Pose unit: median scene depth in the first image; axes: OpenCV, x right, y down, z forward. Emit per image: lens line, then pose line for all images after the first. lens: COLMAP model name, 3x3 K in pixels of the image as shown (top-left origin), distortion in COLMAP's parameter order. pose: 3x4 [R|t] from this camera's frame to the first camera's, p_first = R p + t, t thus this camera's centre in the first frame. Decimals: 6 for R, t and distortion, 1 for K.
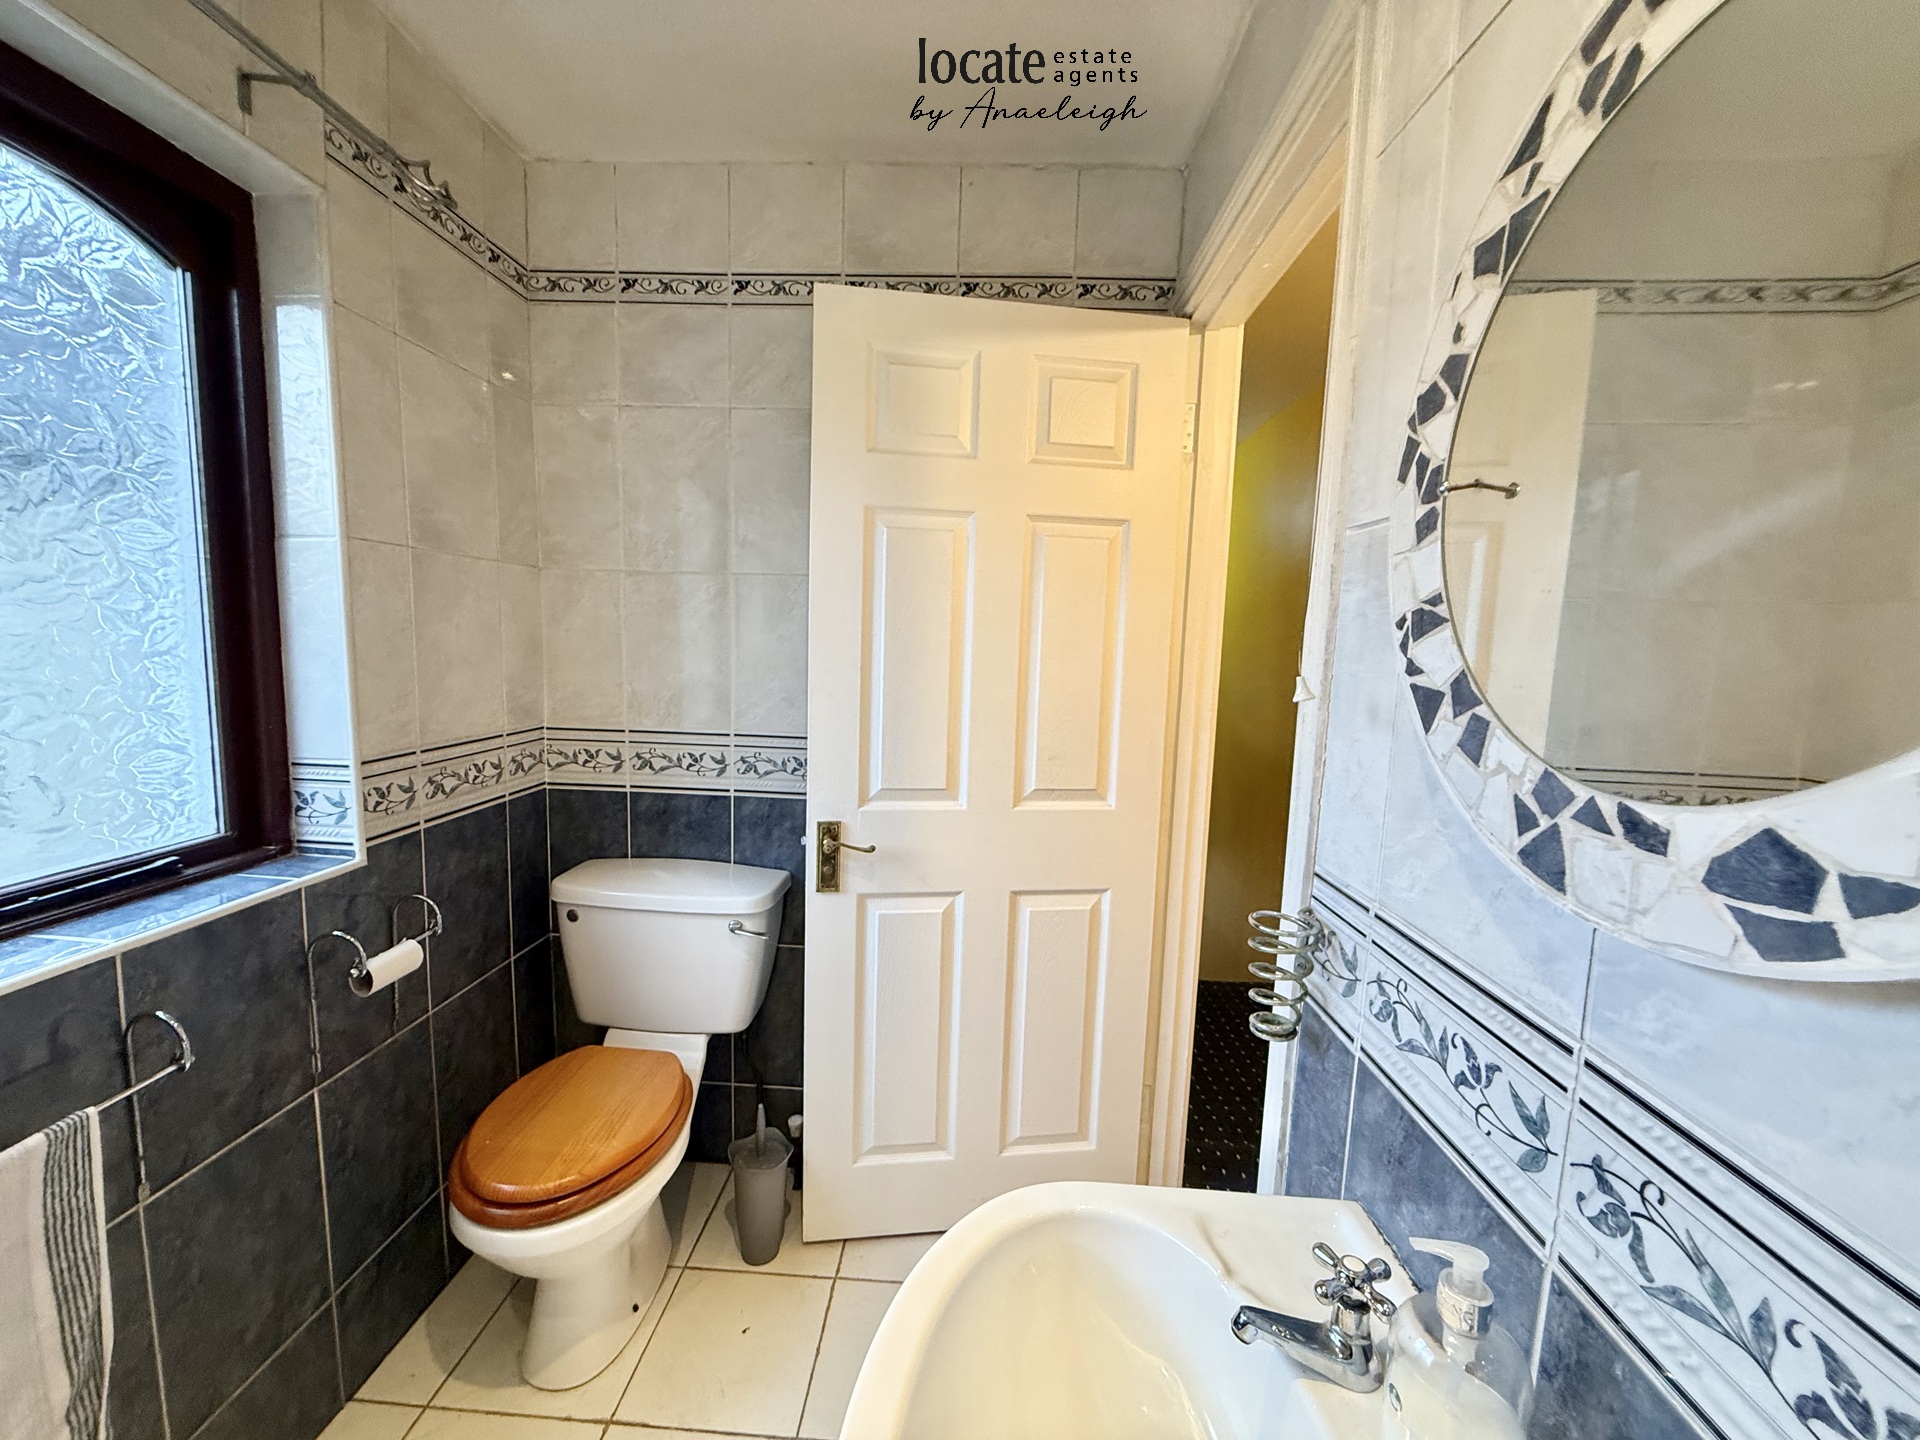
lens RADIAL K [[769.2, 0, 948.7], [0, 769.2, 721.2], [0, 0, 1]] dist [0.000152, -0.000002]
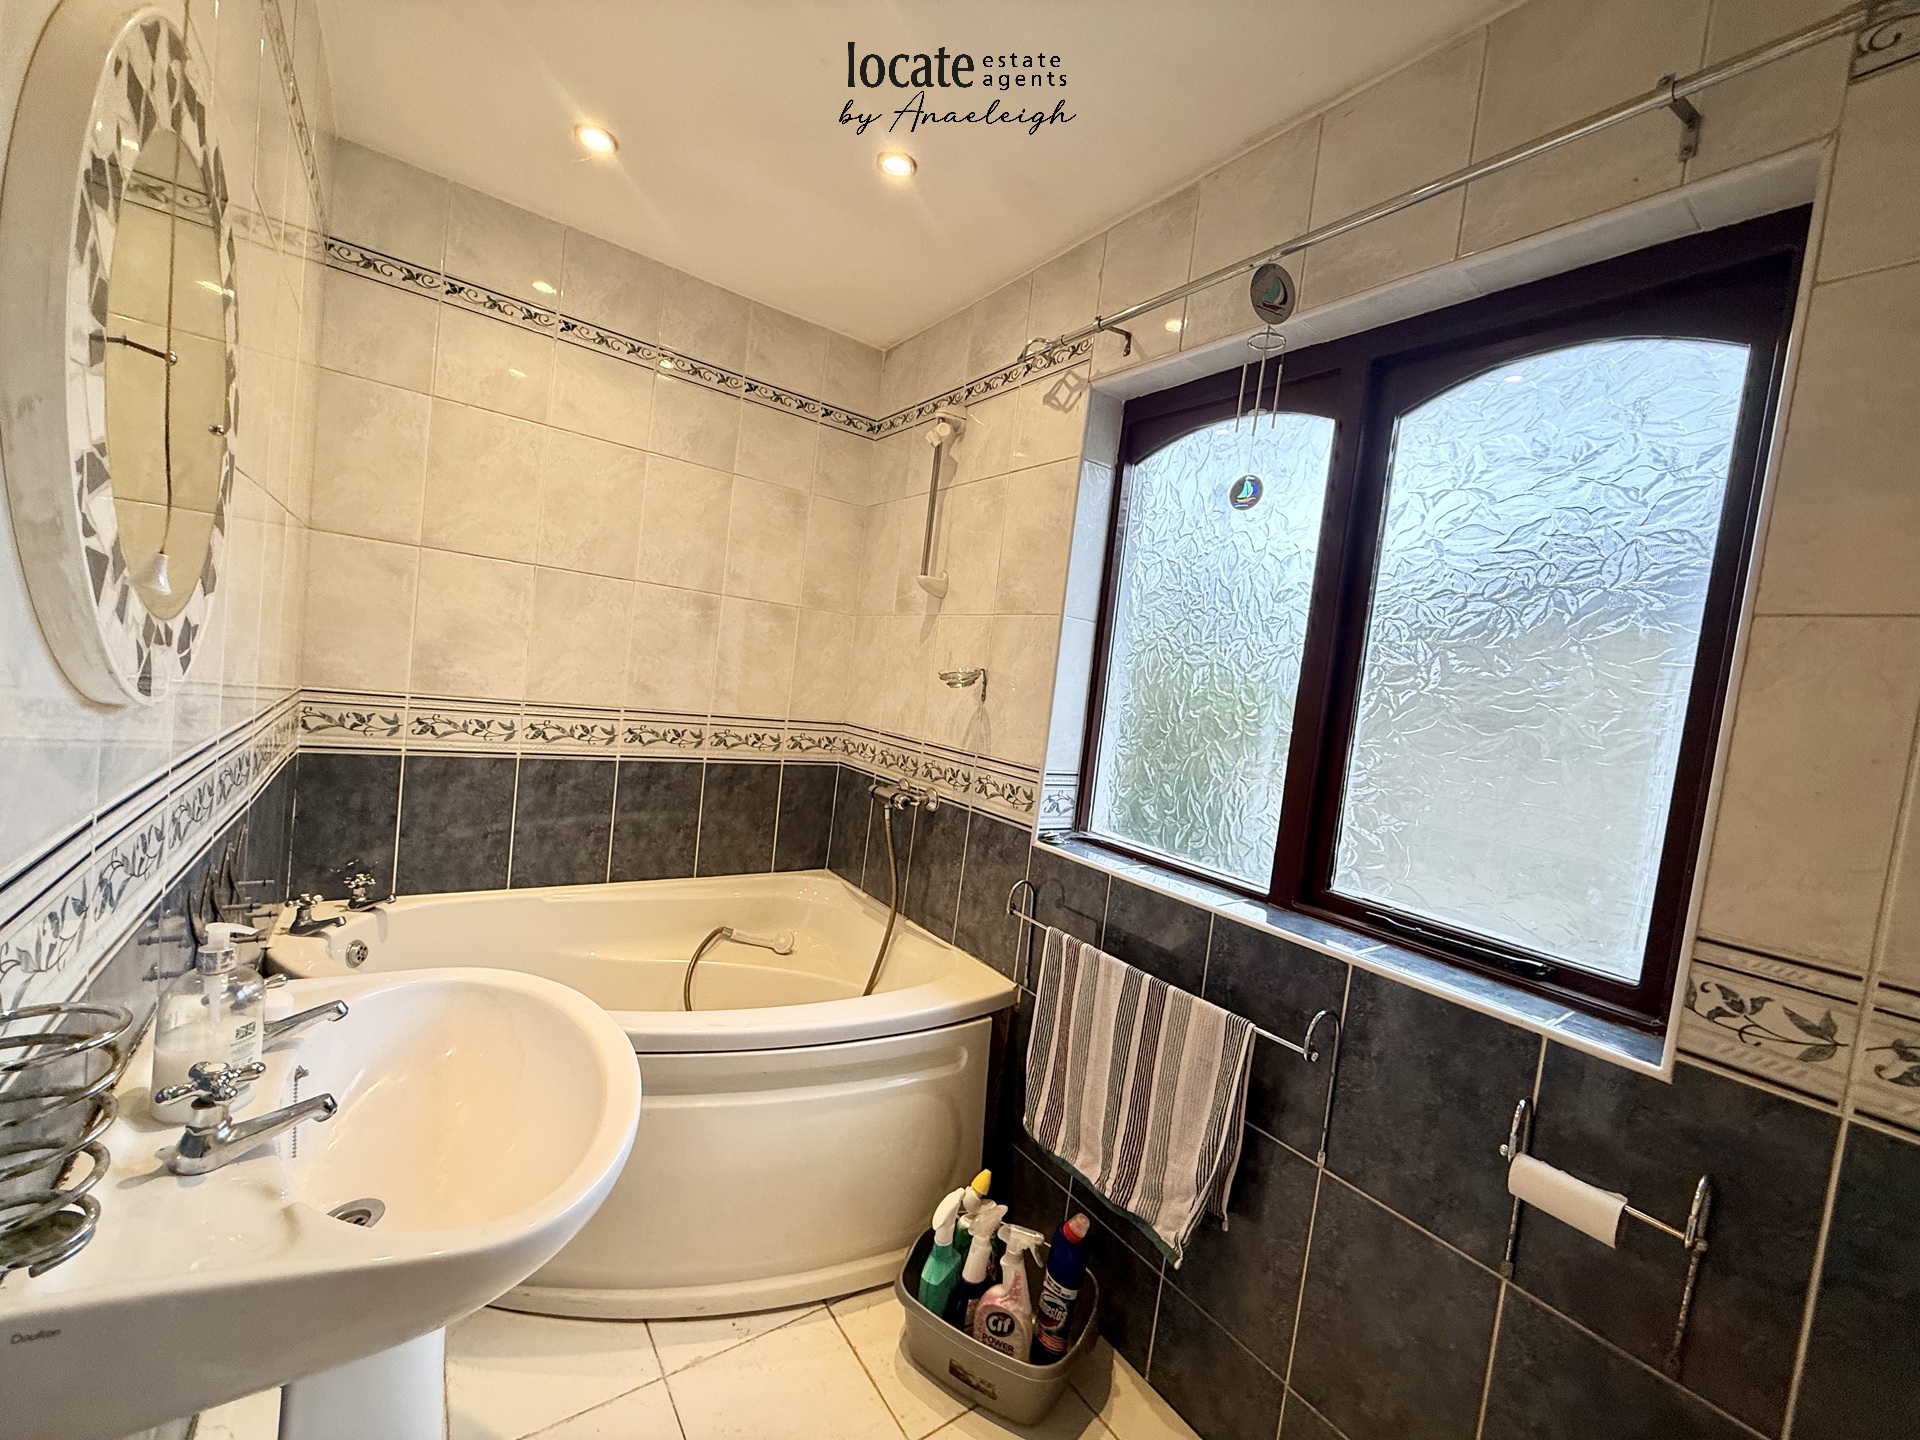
lens RADIAL K [[769.2, 0, 948.7], [0, 769.2, 721.2], [0, 0, 1]] dist [0.000152, -0.000002]
pose [[-0.775580, -0.085649, -0.625412, 0.261791], [-0.207670, 0.970223, 0.124664, -0.105840], [0.596111, 0.226566, -0.770272, 1.457689]]
